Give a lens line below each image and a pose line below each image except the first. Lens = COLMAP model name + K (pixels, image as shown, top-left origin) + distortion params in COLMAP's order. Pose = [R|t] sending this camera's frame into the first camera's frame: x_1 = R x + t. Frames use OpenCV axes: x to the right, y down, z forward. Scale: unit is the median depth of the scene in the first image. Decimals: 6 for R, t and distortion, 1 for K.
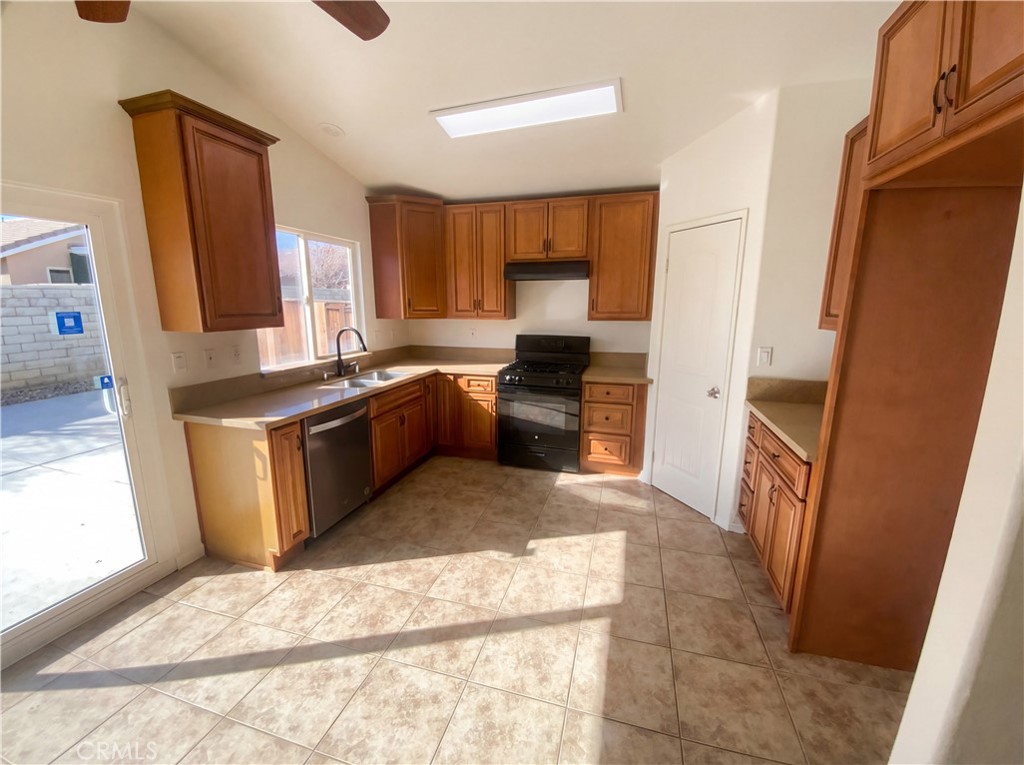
lens RADIAL K [[415.2, 0, 513.5], [0, 415.2, 385.5], [0, 0, 1]] dist [0.000357, -0.003548]
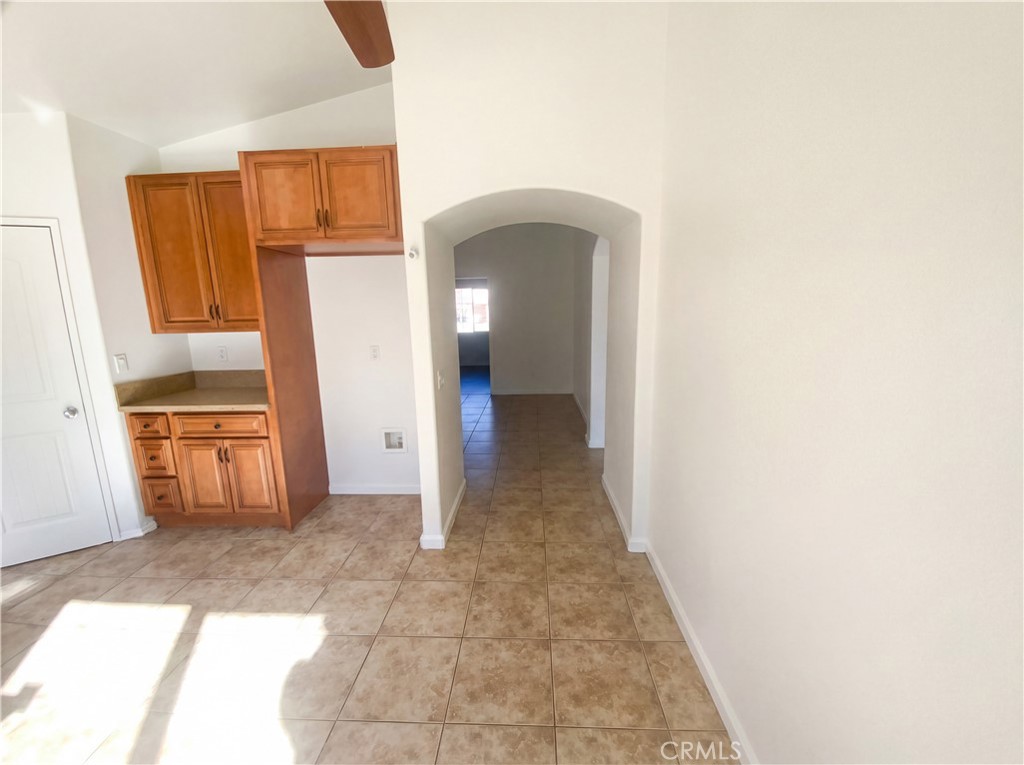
lens RADIAL K [[415.2, 0, 512.0], [0, 415.2, 382.1], [0, 0, 1]] dist [0.000357, -0.003548]
pose [[-0.231424, -0.171983, 0.957531, -0.708932], [0.216173, 0.950553, 0.222976, -0.046146], [-0.948532, 0.258594, -0.182803, 0.269396]]
